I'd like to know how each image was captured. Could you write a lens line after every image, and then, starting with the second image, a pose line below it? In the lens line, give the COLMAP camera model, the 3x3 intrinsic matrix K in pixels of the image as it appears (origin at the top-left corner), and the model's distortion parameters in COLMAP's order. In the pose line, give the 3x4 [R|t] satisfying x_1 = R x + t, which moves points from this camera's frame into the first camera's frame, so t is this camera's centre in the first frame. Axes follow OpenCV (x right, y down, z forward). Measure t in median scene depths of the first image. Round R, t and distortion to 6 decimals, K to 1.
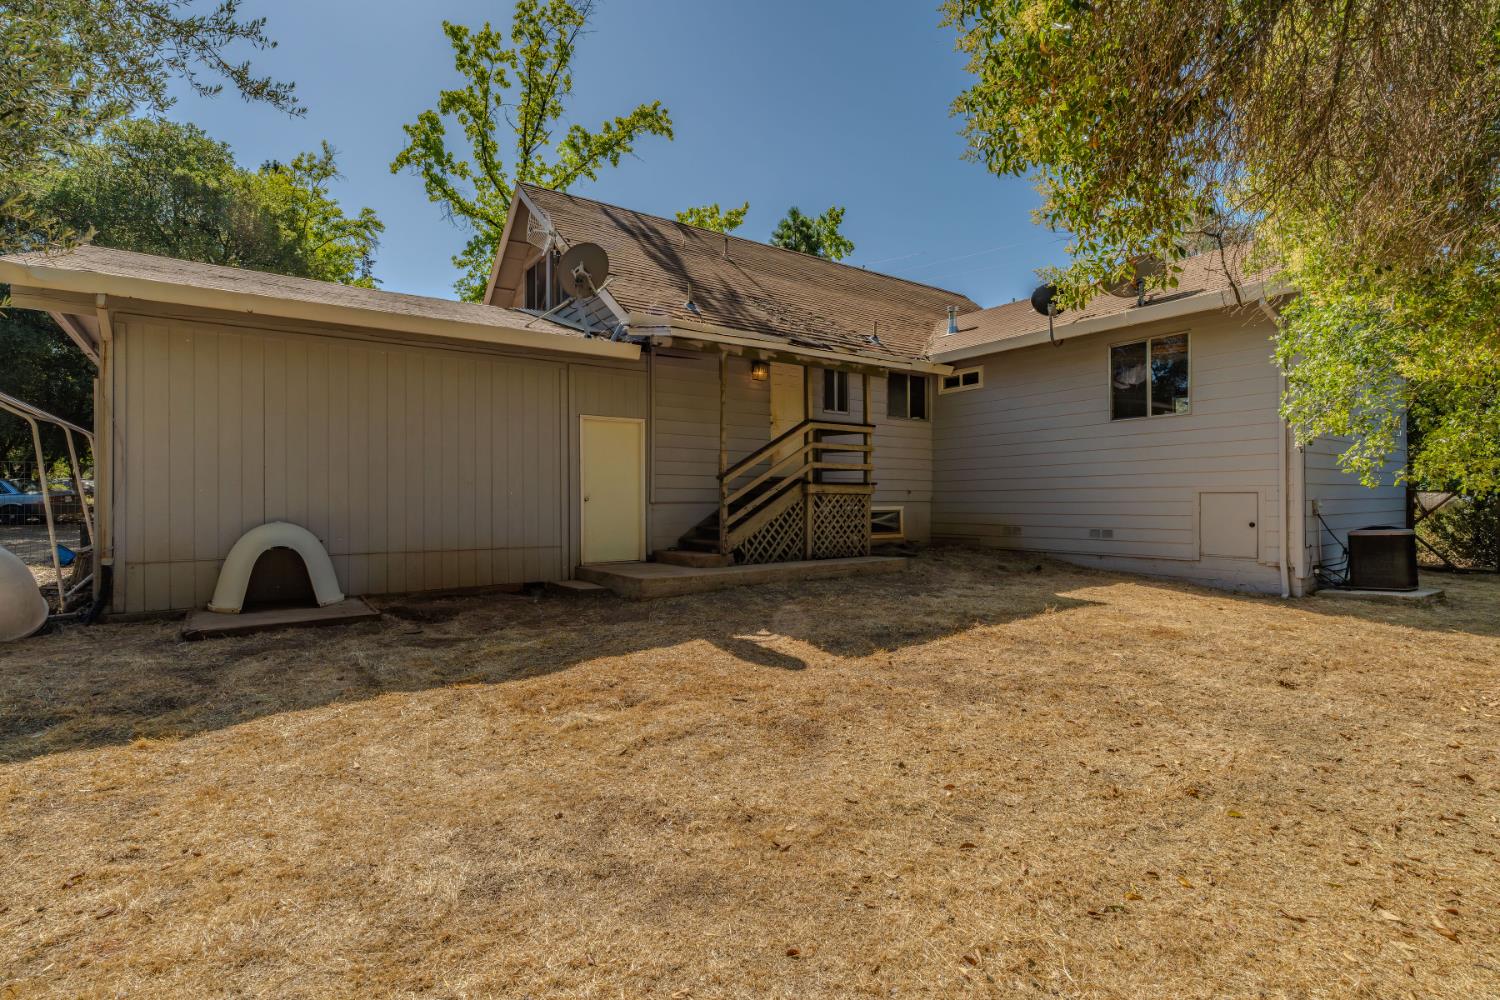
lens RADIAL K [[694.9, 0, 748.8], [0, 694.9, 501.1], [0, 0, 1]] dist [0.002359, 0.000479]
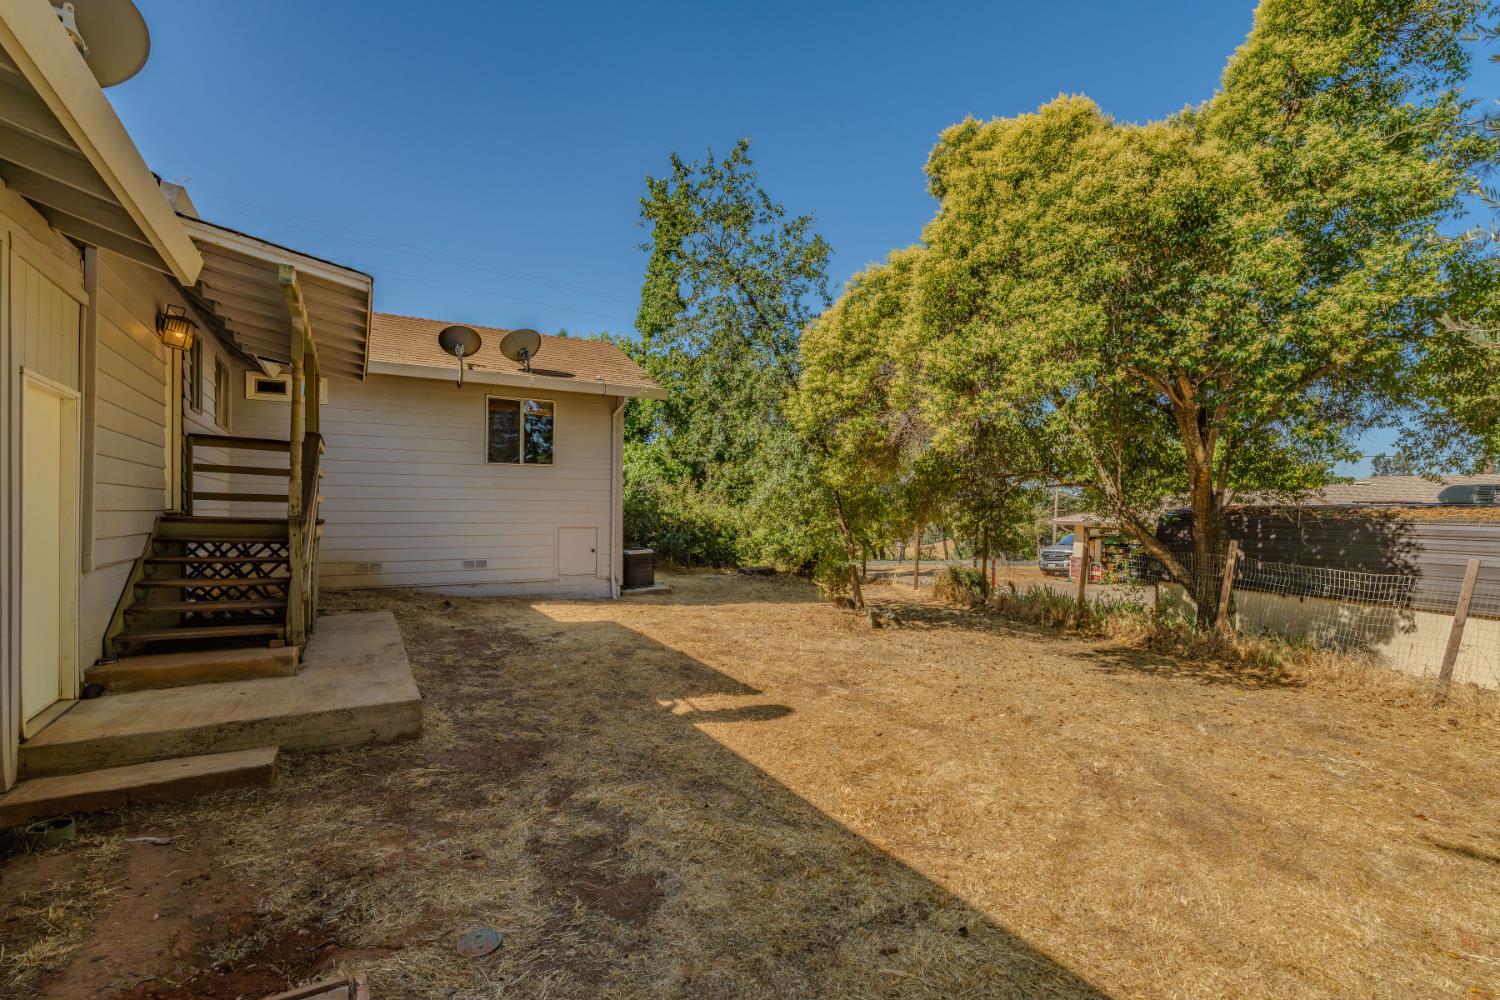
lens RADIAL K [[694.9, 0, 752.8], [0, 694.9, 503.4], [0, 0, 1]] dist [0.002359, 0.000479]
pose [[0.100829, 0.019129, 0.994720, -0.554139], [-0.004091, 0.999815, -0.018812, -0.031145], [-0.994895, -0.002173, 0.100889, 0.461104]]
